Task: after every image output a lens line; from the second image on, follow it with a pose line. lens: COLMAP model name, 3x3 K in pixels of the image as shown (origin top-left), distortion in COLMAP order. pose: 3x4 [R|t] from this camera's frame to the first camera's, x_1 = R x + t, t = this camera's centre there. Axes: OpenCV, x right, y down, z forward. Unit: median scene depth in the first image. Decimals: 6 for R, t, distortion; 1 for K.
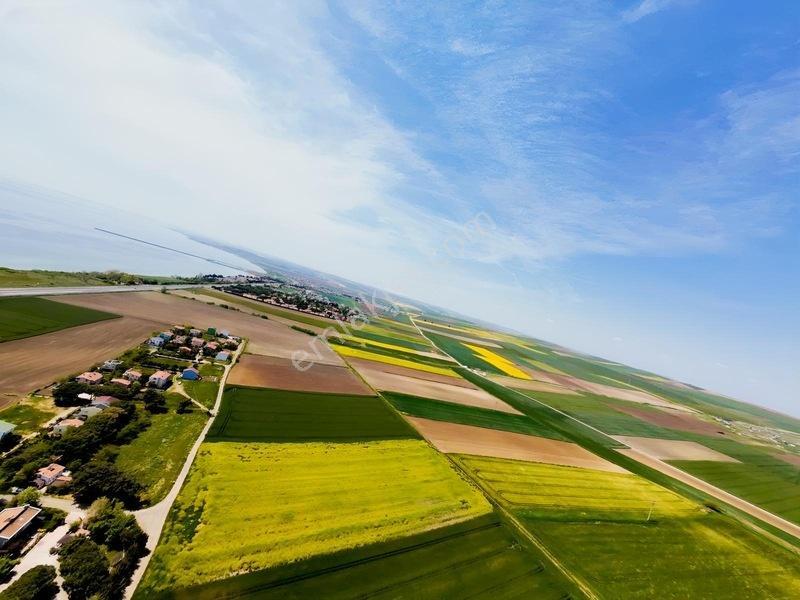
lens RADIAL K [[311.6, 0, 400.3], [0, 311.6, 297.3], [0, 0, 1]] dist [-0.003244, 0.000806]
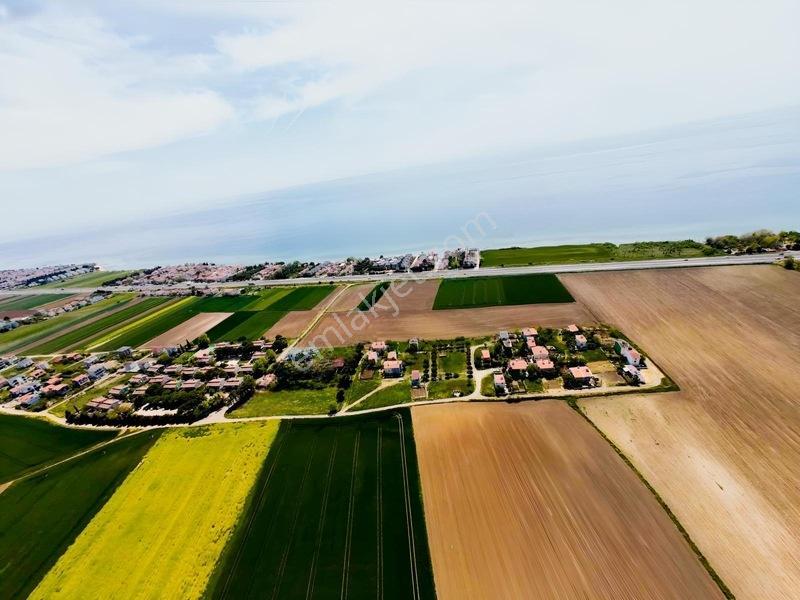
lens RADIAL K [[310.1, 0, 400.9], [0, 310.1, 302.9], [0, 0, 1]] dist [-0.001488, 0.000526]
pose [[-0.442684, 0.140610, -0.885585, 0.068361], [0.019225, 0.988890, 0.147402, -0.062623], [0.896472, 0.048226, -0.440469, 0.844870]]
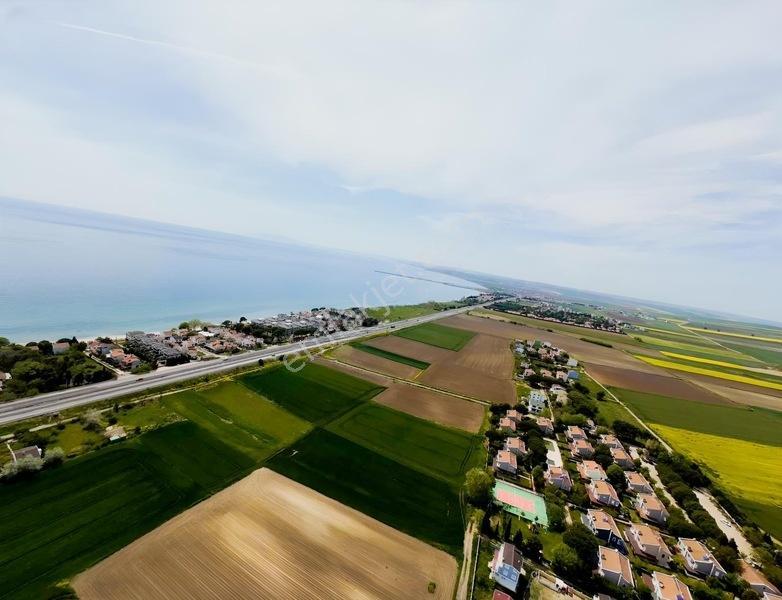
lens RADIAL K [[309.2, 0, 392.4], [0, 309.2, 304.6], [0, 0, 1]] dist [-0.001184, 0.000468]
pose [[0.793707, -0.077616, -0.603328, -0.286071], [0.069424, 0.996904, -0.036917, -0.042879], [0.604326, -0.012584, 0.796638, -0.357819]]
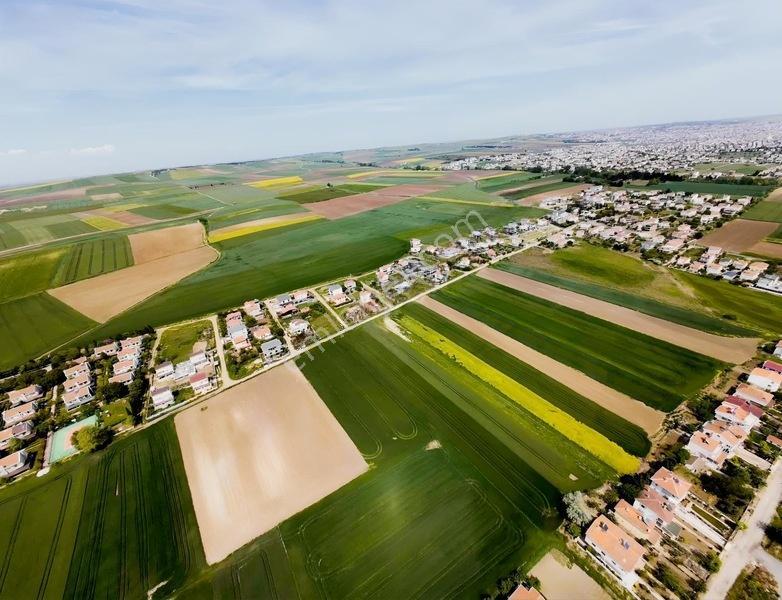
lens RADIAL K [[311.0, 0, 391.4], [0, 311.0, 298.3], [0, 0, 1]] dist [-0.005059, 0.002065]
pose [[-0.406136, -0.618384, 0.672796, -0.741721], [-0.034655, 0.746145, 0.664881, -0.244386], [-0.913155, 0.246716, -0.324466, -0.281333]]
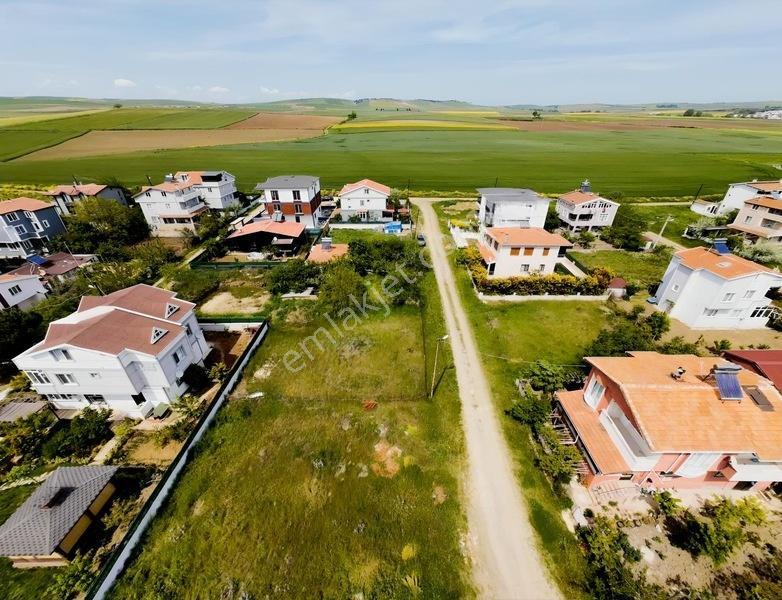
lens RADIAL K [[311.0, 0, 391.4], [0, 311.0, 298.3], [0, 0, 1]] dist [-0.005059, 0.002065]
pose [[0.142621, -0.731723, 0.666514, -0.320958], [0.048869, 0.677782, 0.733637, 0.150727], [-0.988570, -0.072060, 0.132425, -0.369226]]
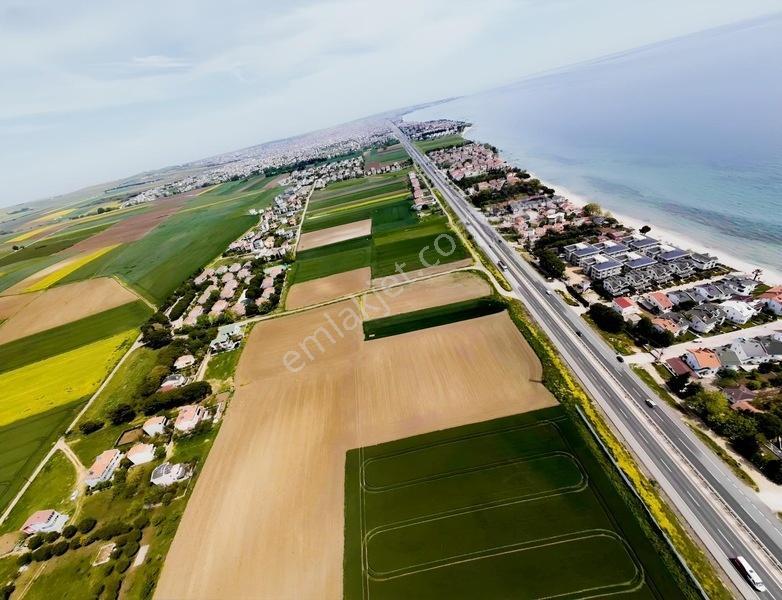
lens RADIAL K [[296.5, 0, 396.0], [0, 296.5, 320.8], [0, 0, 1]] dist [-0.001655, 0.000298]
pose [[-0.991975, -0.125101, 0.018329, -0.766161], [-0.088469, 0.790327, 0.606265, -0.226404], [-0.090330, 0.599778, -0.795052, 0.711960]]
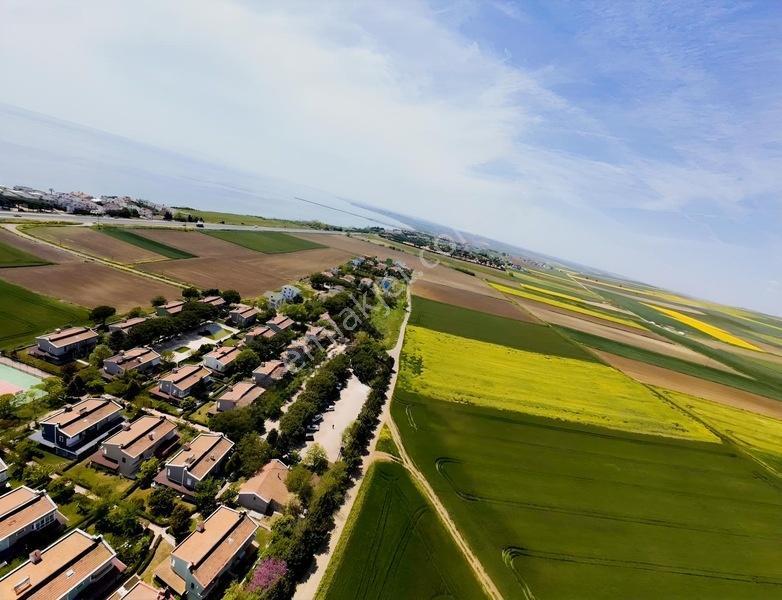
lens RADIAL K [[311.0, 0, 391.4], [0, 311.0, 298.3], [0, 0, 1]] dist [-0.005059, 0.002065]
pose [[0.892661, 0.065048, -0.446011, -0.067404], [-0.007426, 0.991520, 0.129744, 0.090205], [0.450668, -0.112505, 0.885574, -0.042927]]
